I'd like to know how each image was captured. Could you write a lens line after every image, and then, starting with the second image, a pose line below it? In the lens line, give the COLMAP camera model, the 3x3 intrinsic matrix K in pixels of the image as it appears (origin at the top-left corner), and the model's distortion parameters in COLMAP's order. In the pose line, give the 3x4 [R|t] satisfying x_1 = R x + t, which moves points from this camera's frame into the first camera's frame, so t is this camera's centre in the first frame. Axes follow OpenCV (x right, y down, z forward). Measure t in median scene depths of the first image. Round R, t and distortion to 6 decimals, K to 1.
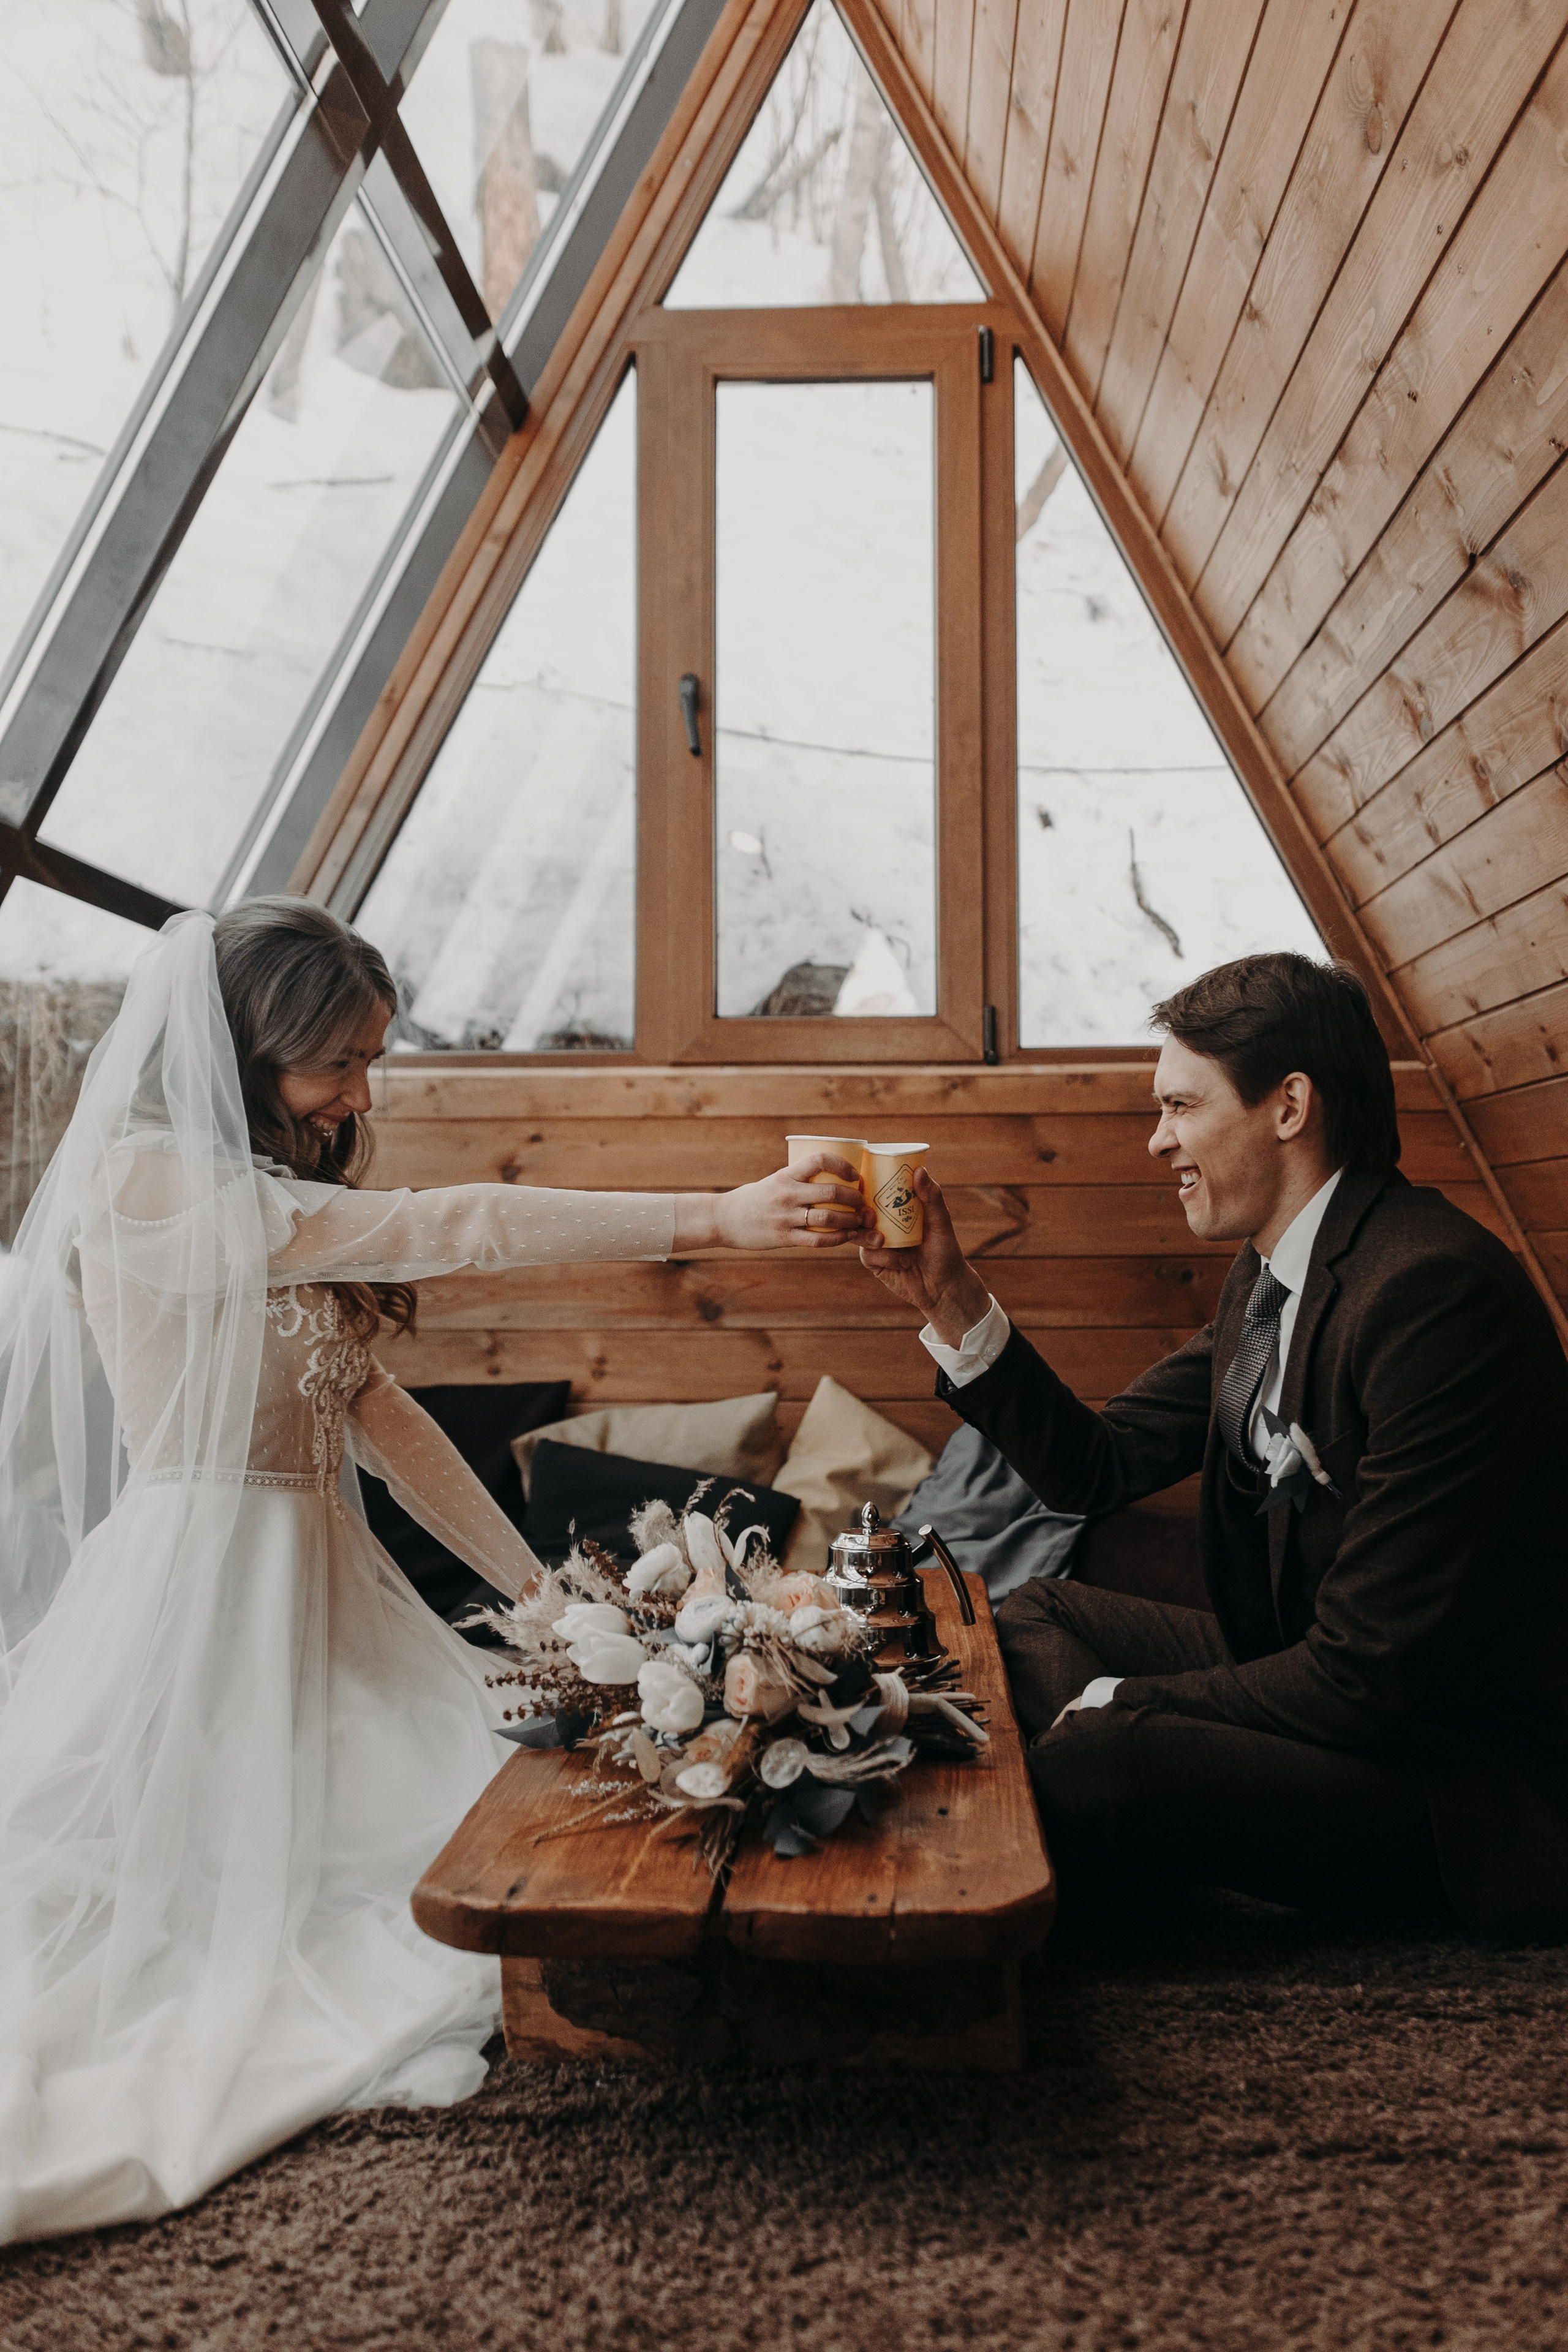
lens RADIAL K [[2256.3, 0, 784.0], [0, 2256.3, 1176.0], [0, 0, 1]] dist [-0.008191, 0.014711]
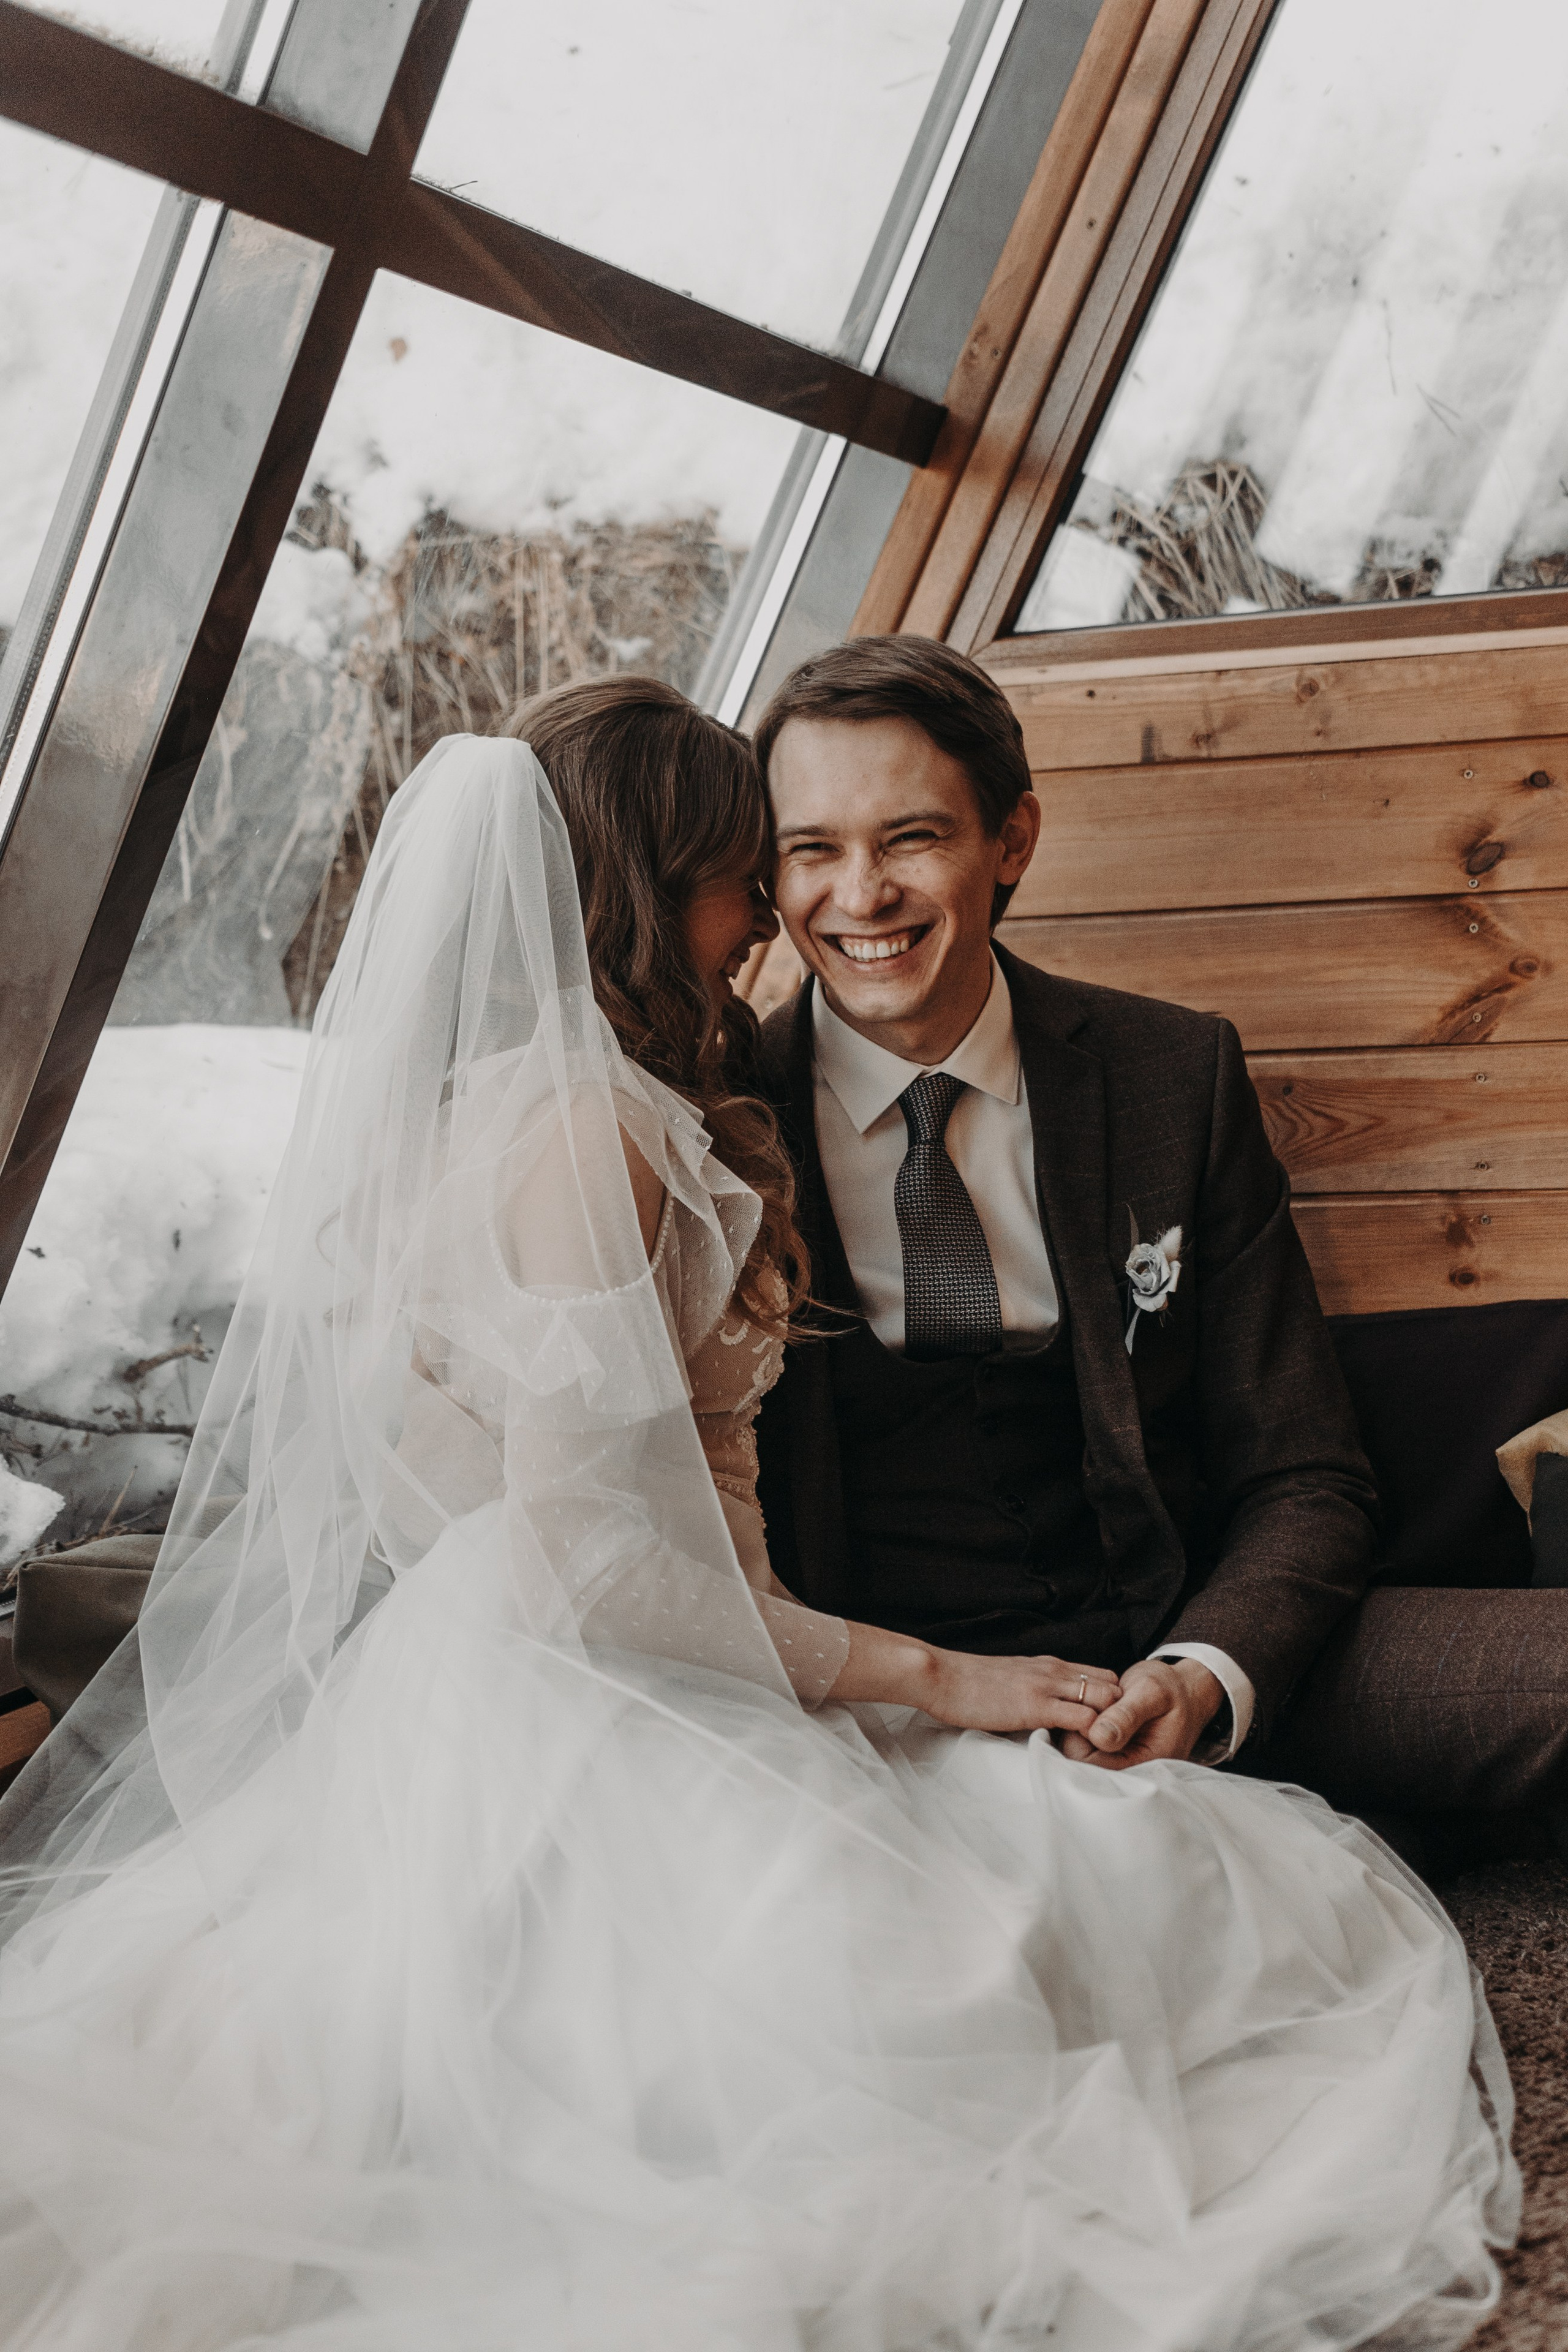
lens RADIAL K [[3476.2, 0, 784.0], [0, 3476.2, 1176.0], [0, 0, 1]] dist [0.129102, 0.114742]
pose [[0.954716, -0.022073, -0.296698, -0.050773], [0.052065, 0.994250, 0.093569, -0.012440], [0.292926, -0.104780, 0.950376, 0.287725]]
